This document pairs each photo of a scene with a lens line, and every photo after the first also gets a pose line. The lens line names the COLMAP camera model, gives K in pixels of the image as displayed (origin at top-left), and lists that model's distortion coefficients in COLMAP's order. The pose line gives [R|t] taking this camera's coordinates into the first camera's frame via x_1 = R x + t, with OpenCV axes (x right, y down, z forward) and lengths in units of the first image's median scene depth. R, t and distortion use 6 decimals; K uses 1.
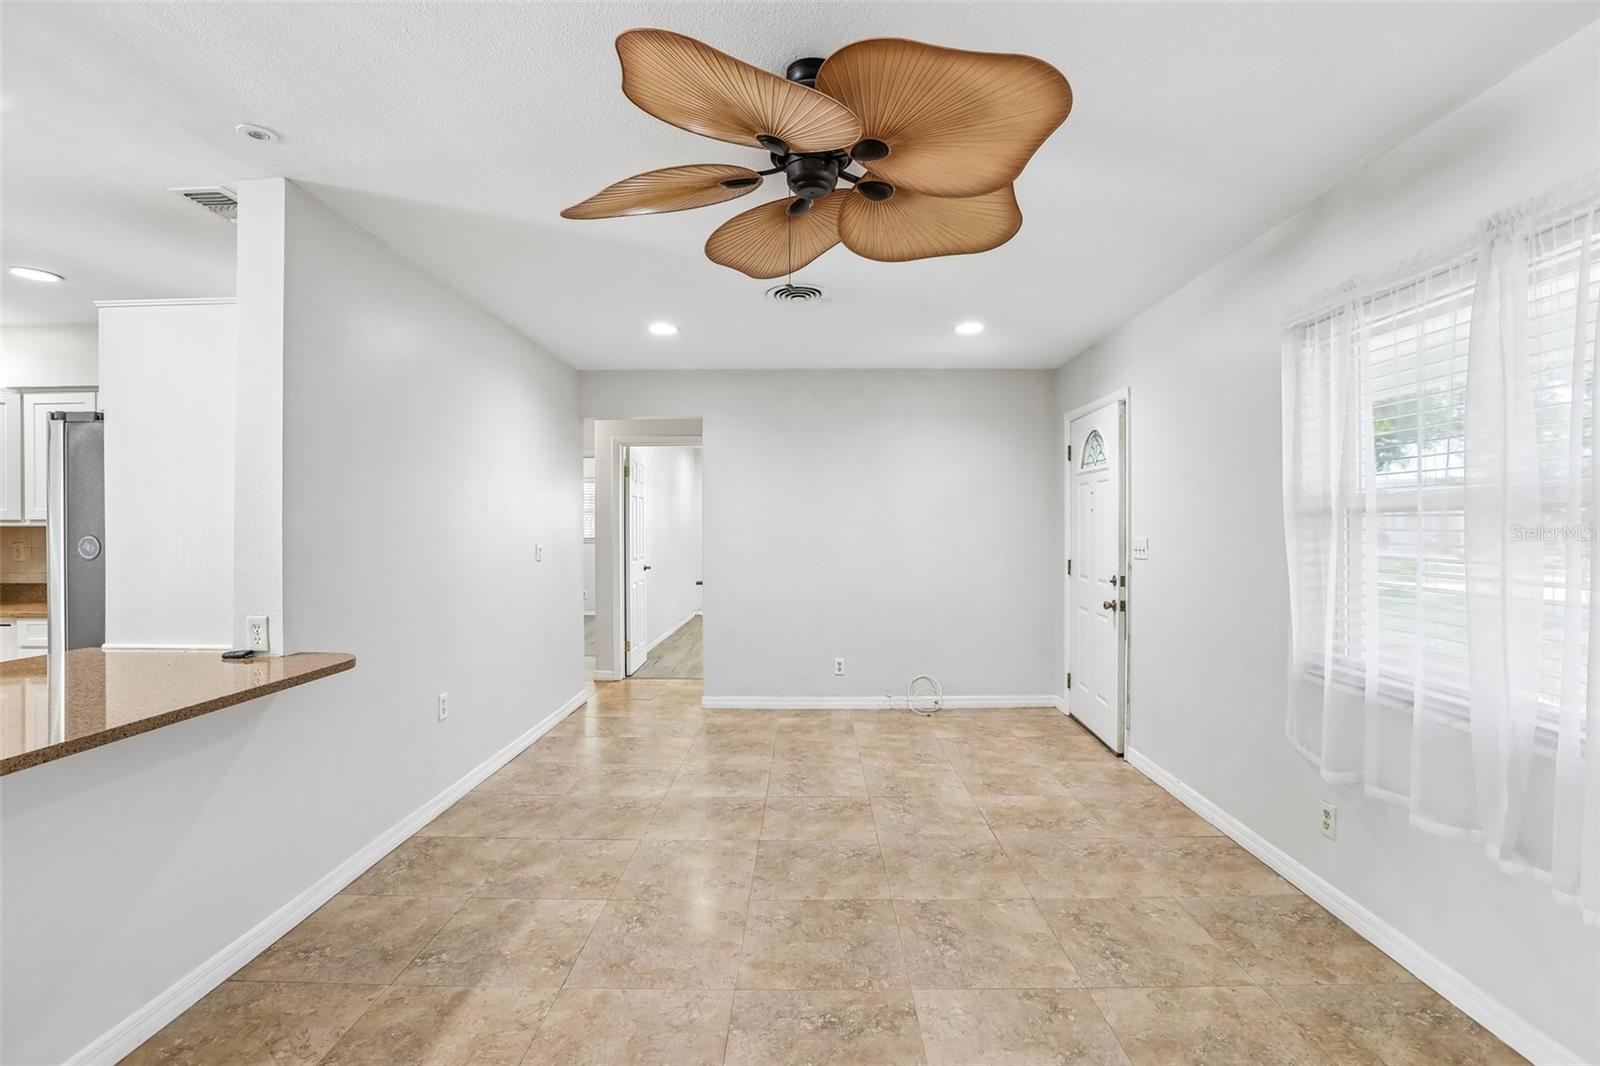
lens RADIAL K [[732.4, 0, 799.2], [0, 732.4, 531.4], [0, 0, 1]] dist [-0.044107, 0.012791]
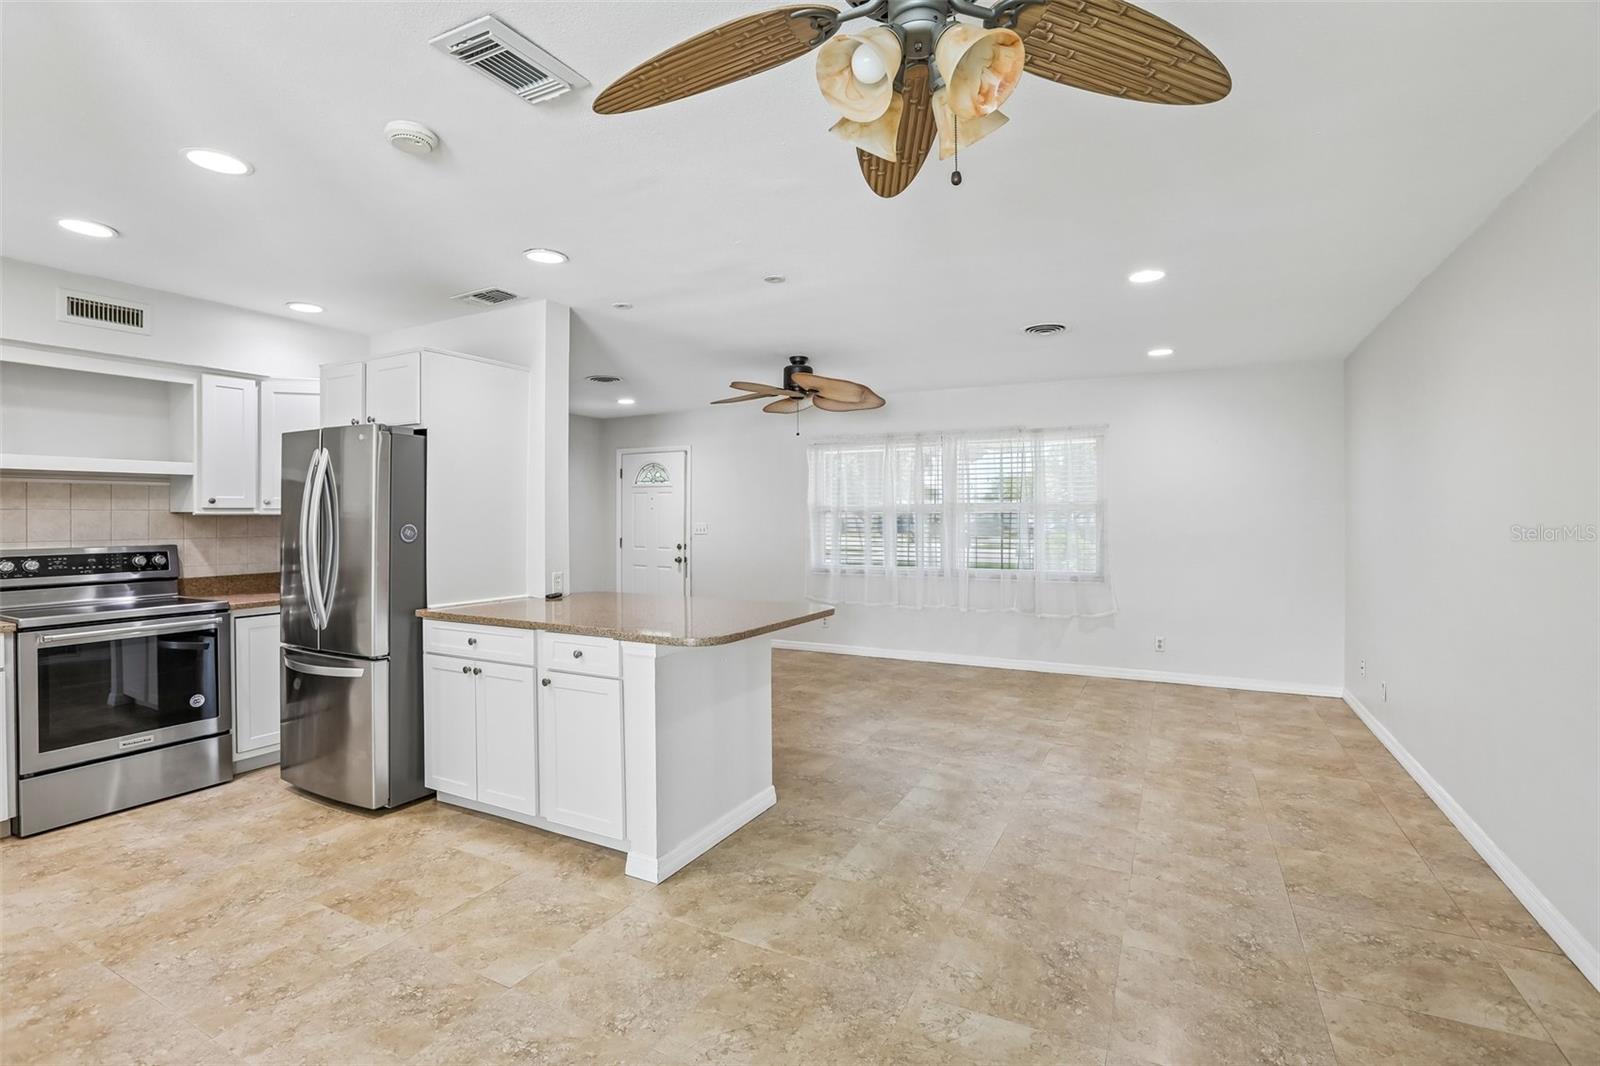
lens RADIAL K [[732.4, 0, 801.7], [0, 732.4, 543.4], [0, 0, 1]] dist [-0.044107, 0.012791]
pose [[0.445192, -0.029843, 0.894938, -1.736732], [0.007591, 0.999534, 0.029555, 0.008671], [-0.895403, -0.006364, 0.445211, -0.193737]]
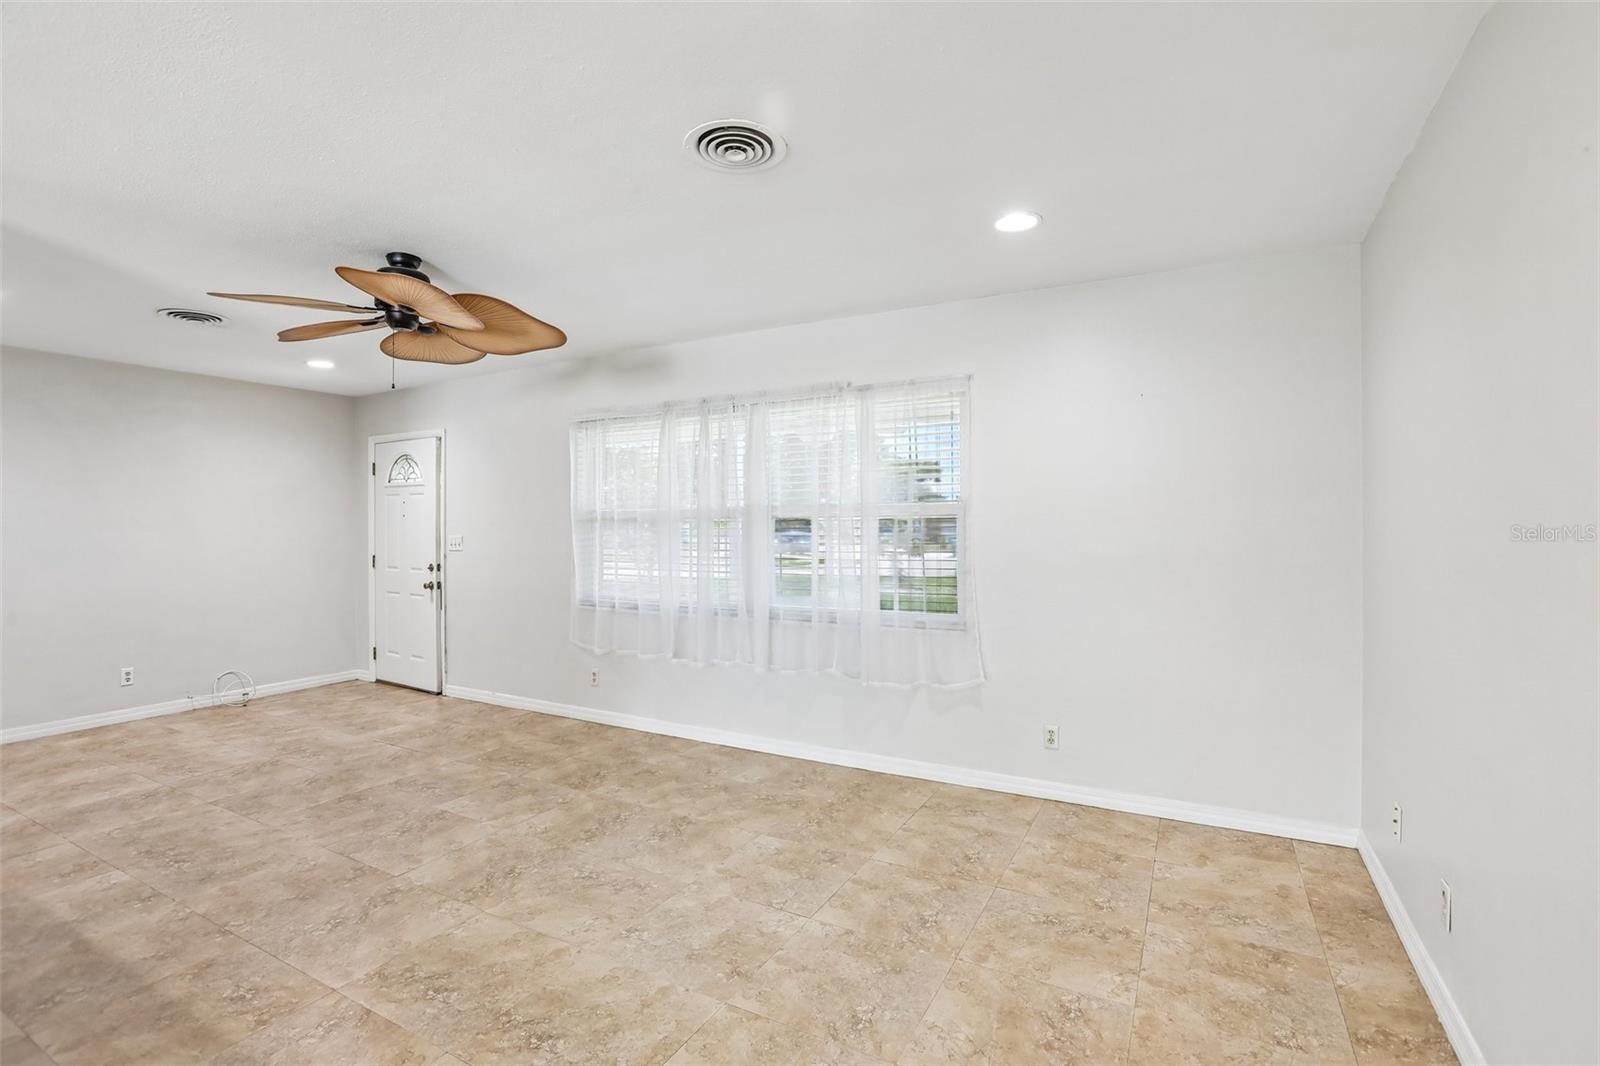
lens RADIAL K [[732.4, 0, 803.0], [0, 732.4, 518.8], [0, 0, 1]] dist [-0.044107, 0.012791]
pose [[0.464246, 0.010084, 0.885649, -0.710108], [0.009151, 0.999827, -0.016181, 0.006539], [-0.885659, 0.015616, 0.464074, -0.408112]]
